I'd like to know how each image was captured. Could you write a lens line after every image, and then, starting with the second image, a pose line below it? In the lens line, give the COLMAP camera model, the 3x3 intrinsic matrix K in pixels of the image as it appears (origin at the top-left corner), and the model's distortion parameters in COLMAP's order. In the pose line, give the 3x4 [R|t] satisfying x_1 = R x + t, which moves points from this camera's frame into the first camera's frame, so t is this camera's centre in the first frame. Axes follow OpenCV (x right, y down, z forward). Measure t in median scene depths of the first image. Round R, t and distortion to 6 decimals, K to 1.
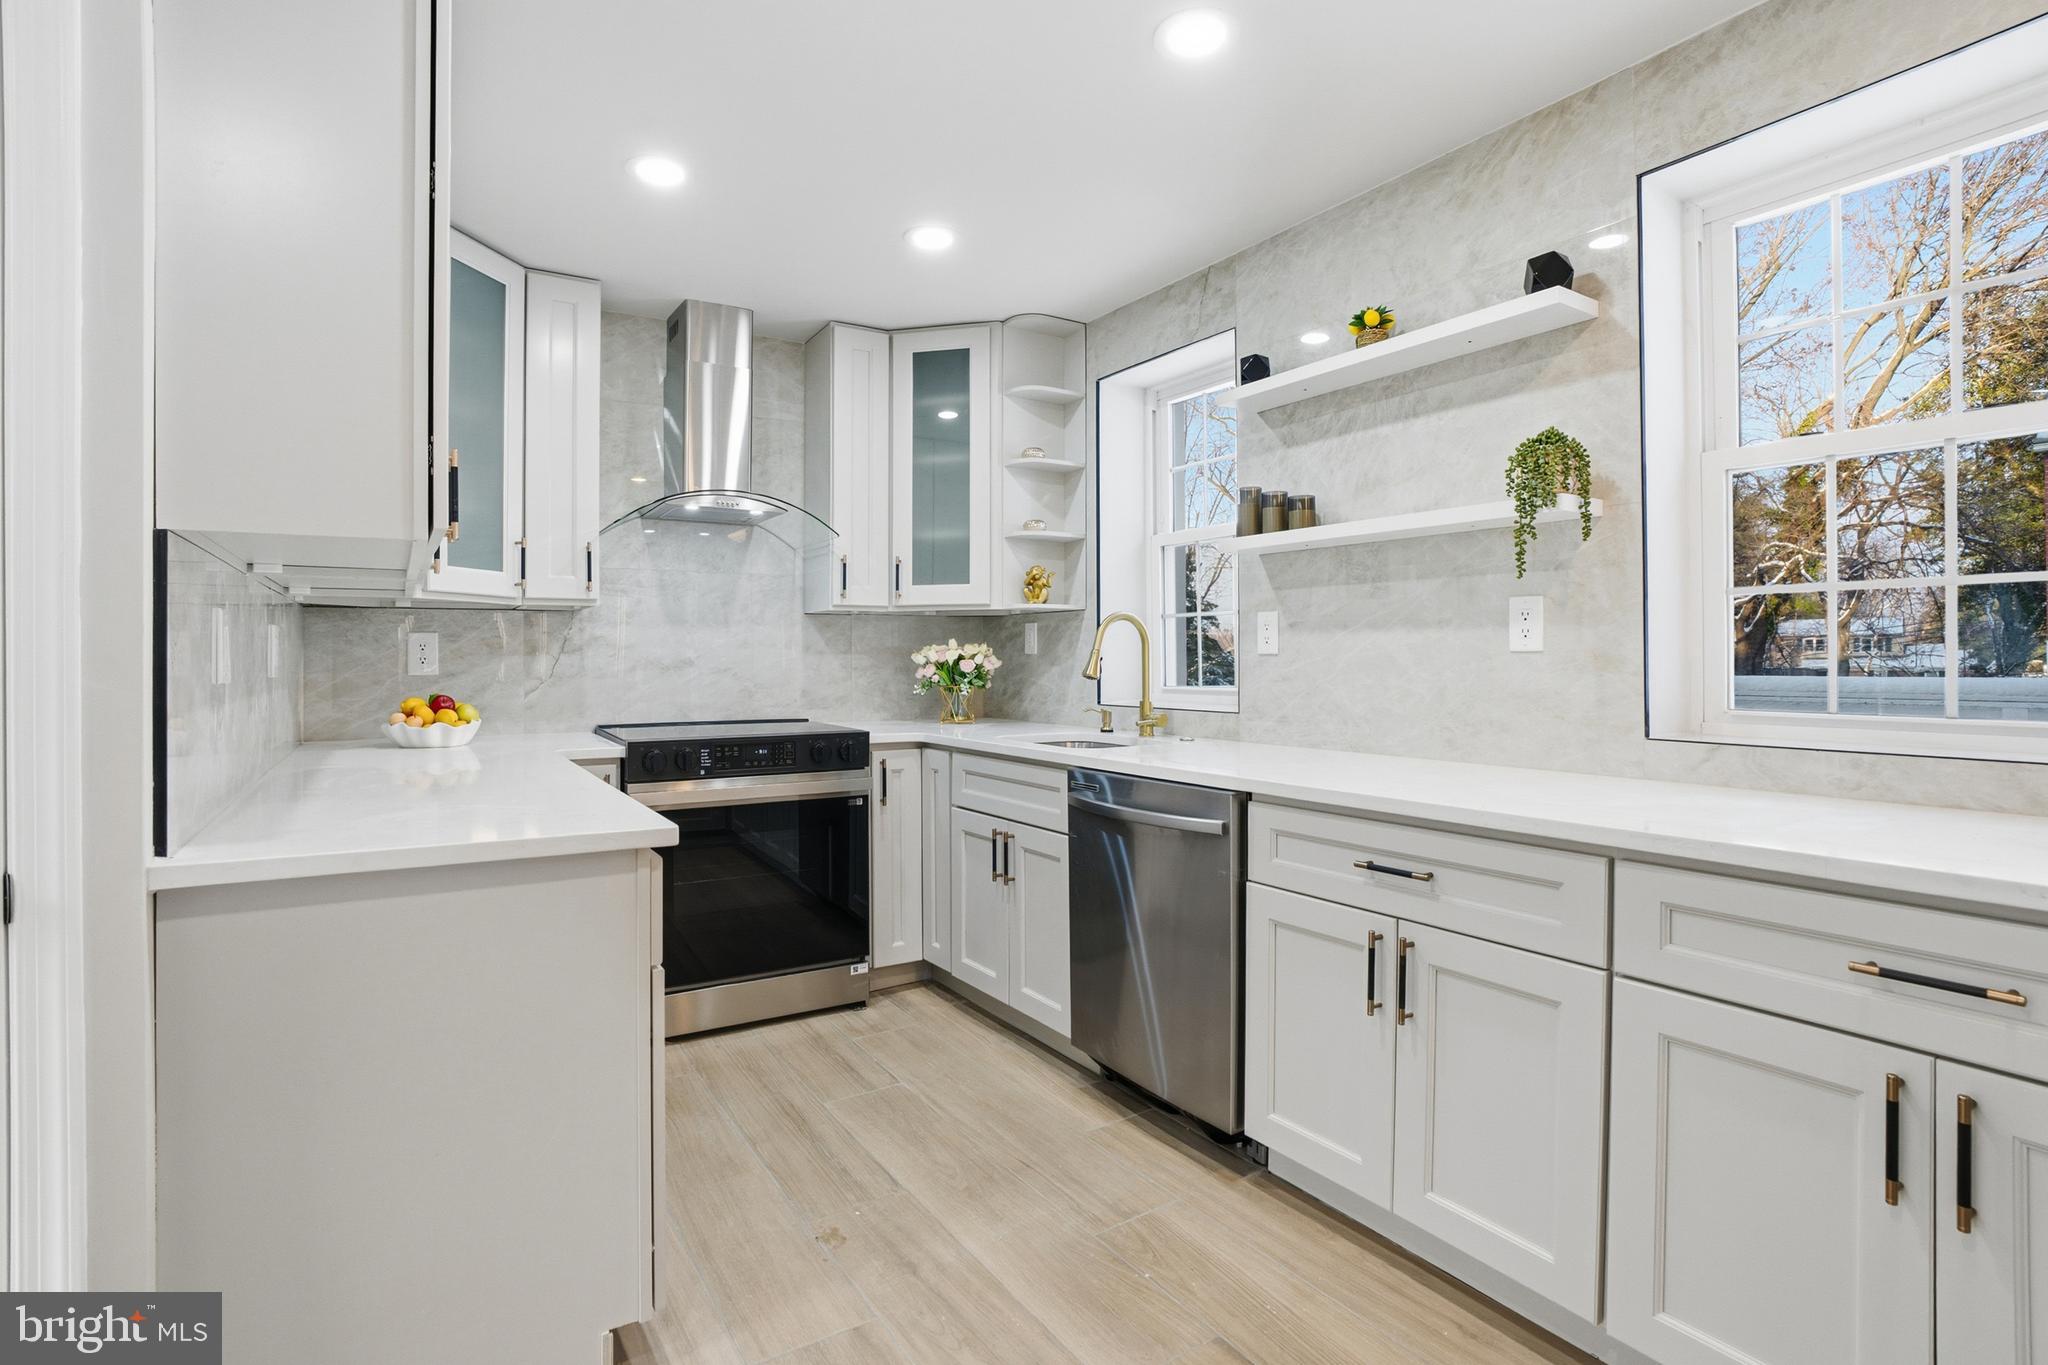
lens RADIAL K [[971.7, 0, 1012.5], [0, 971.7, 658.6], [0, 0, 1]] dist [-0.074422, 0.025243]
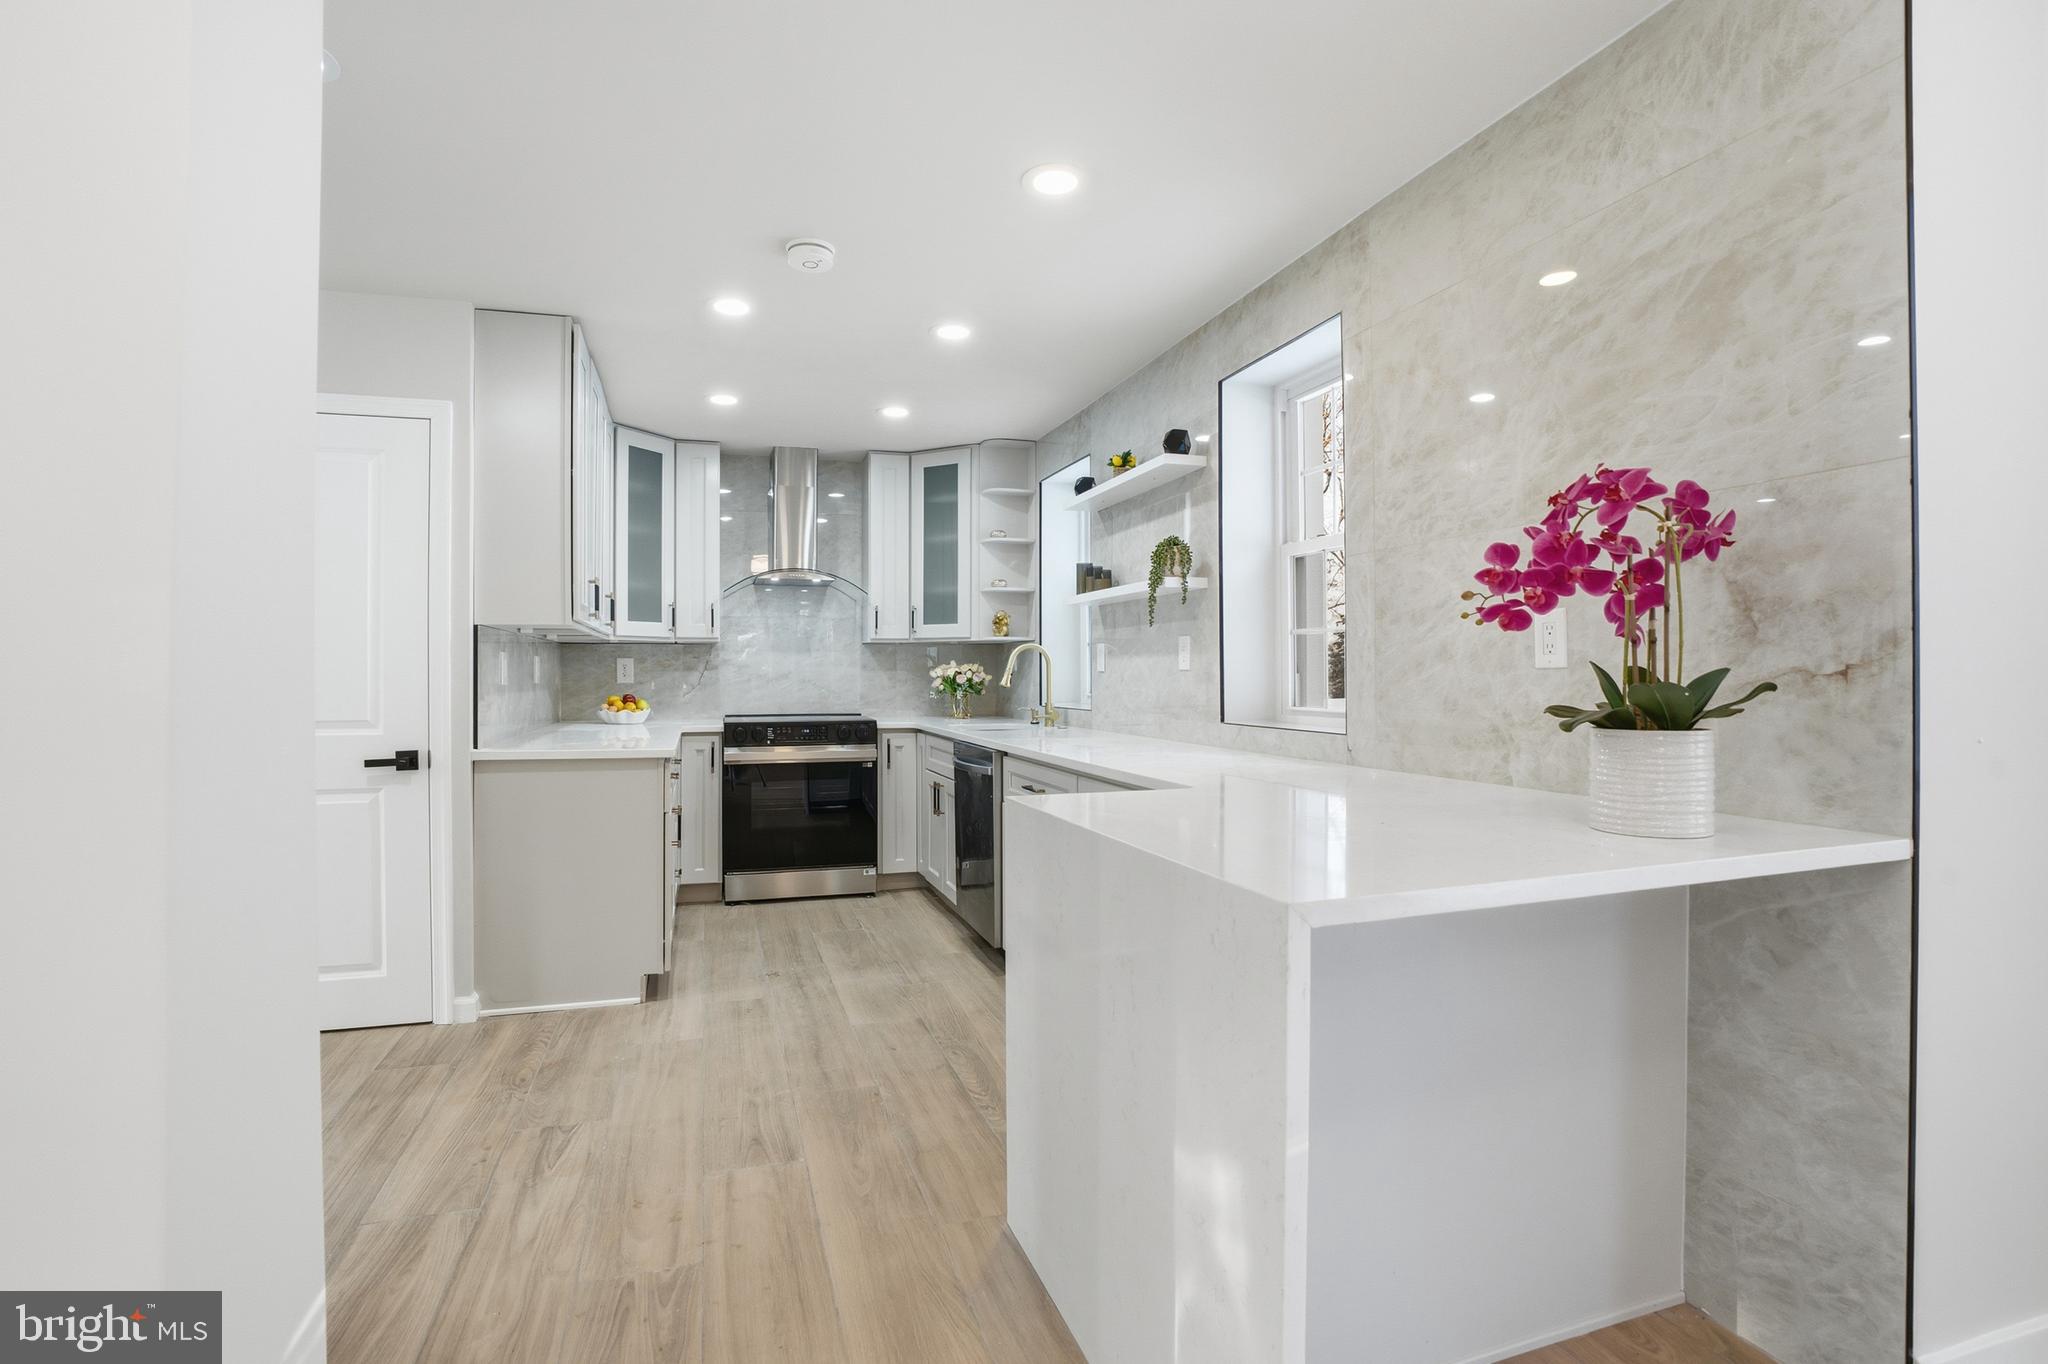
lens RADIAL K [[971.7, 0, 1012.5], [0, 971.7, 658.1], [0, 0, 1]] dist [-0.074422, 0.025243]
pose [[0.966508, -0.002543, -0.256624, 0.512881], [-0.001637, 0.999869, -0.016072, -0.000563], [0.256632, 0.015954, 0.966378, -0.505610]]
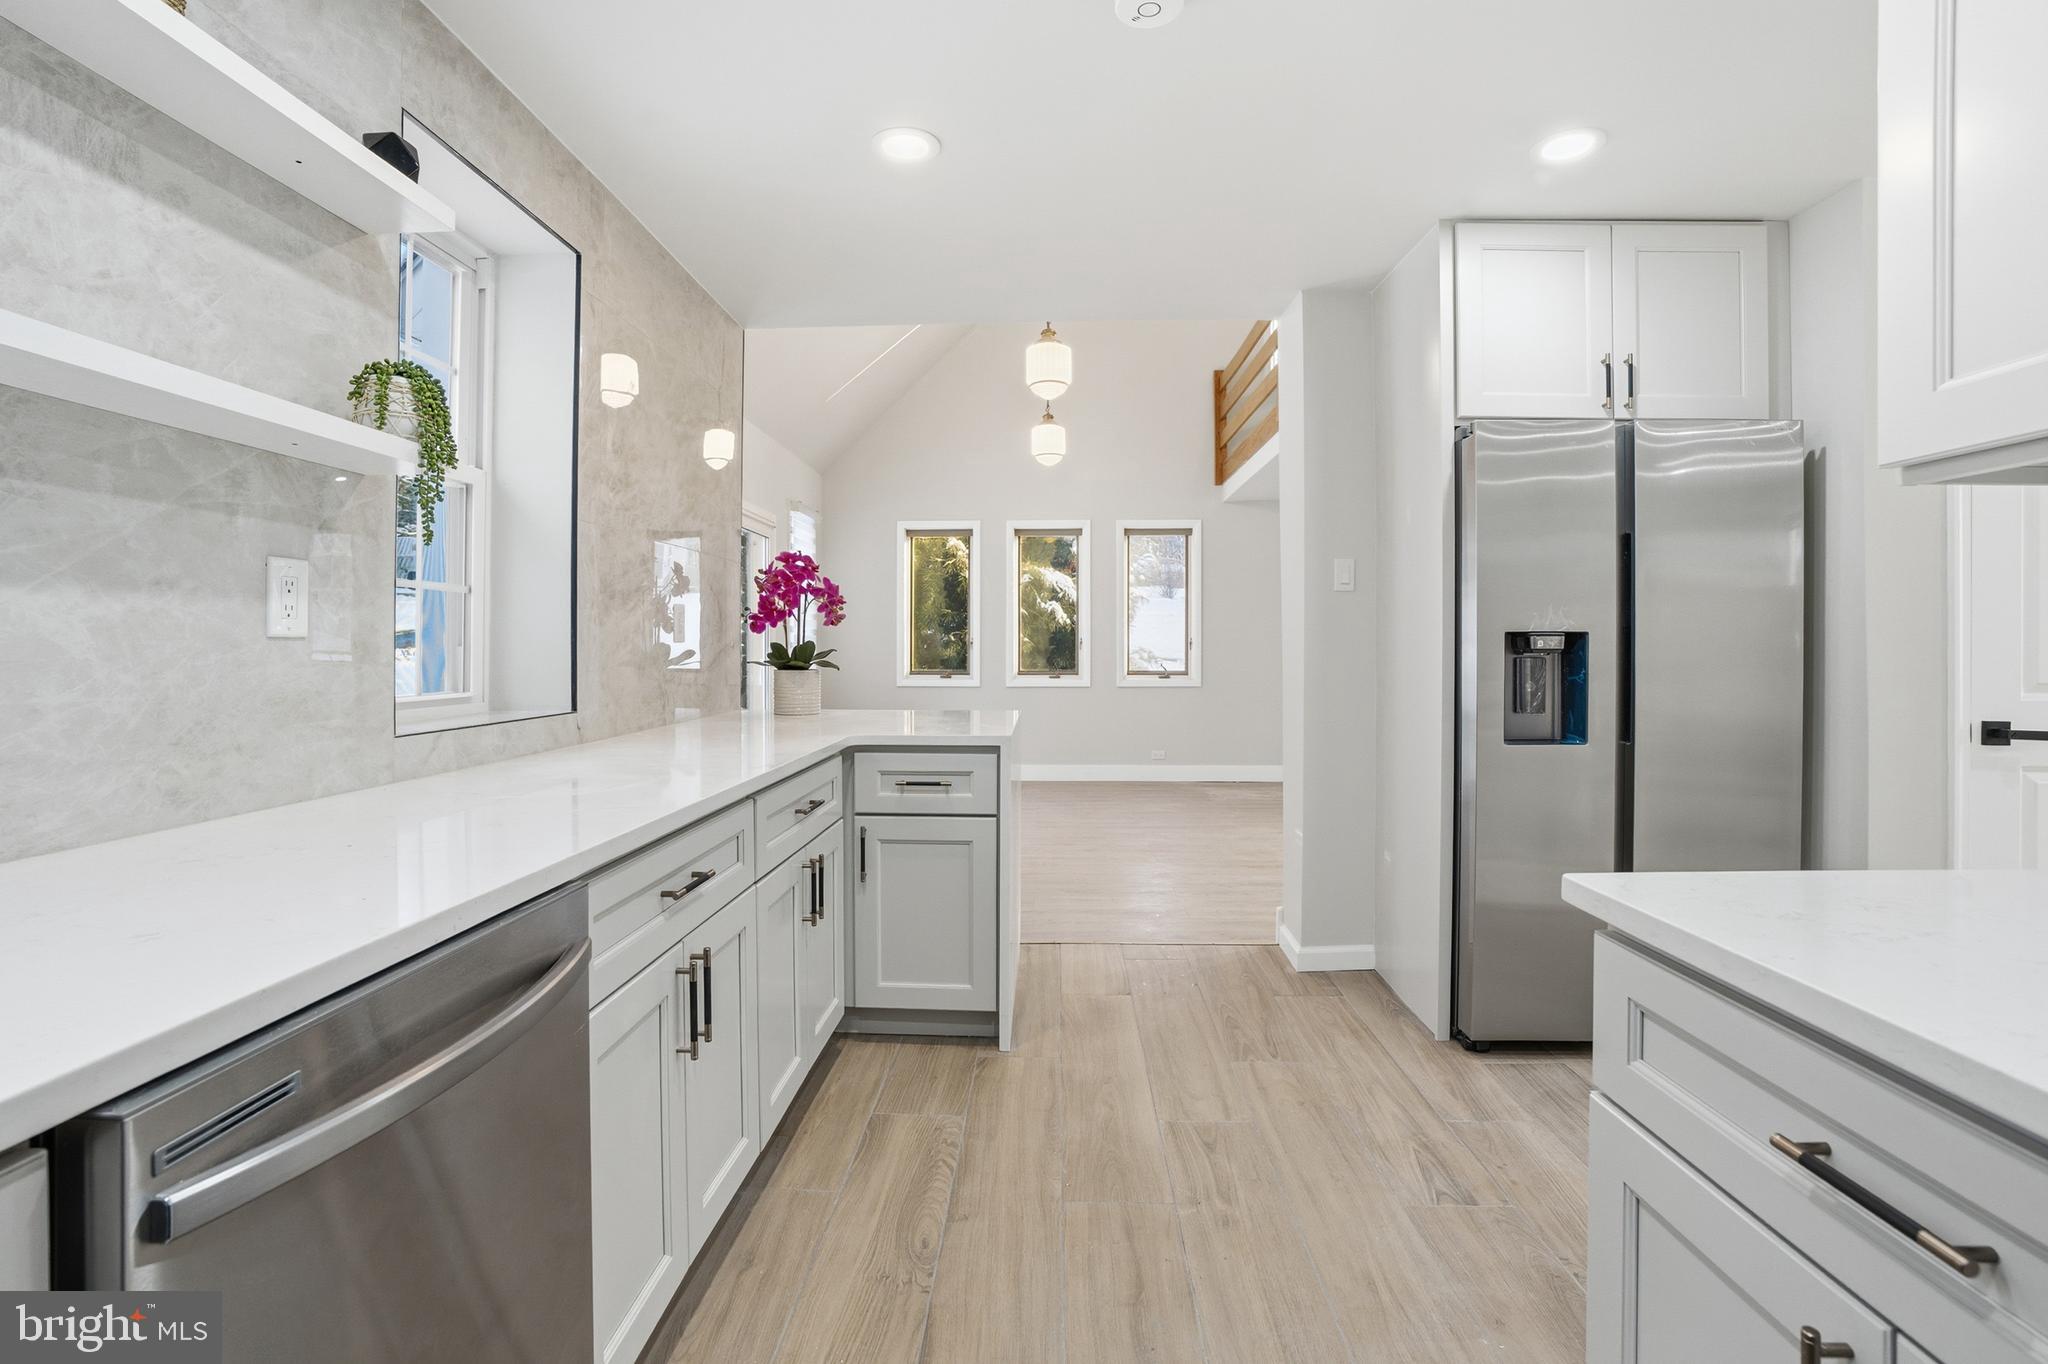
lens RADIAL K [[971.7, 0, 1012.5], [0, 971.7, 658.1], [0, 0, 1]] dist [-0.074422, 0.025243]
pose [[-0.818222, -0.003461, 0.574893, -0.217788], [0.003040, 0.999942, 0.010348, 0.001532], [-0.574895, 0.010215, -0.818163, 0.944024]]
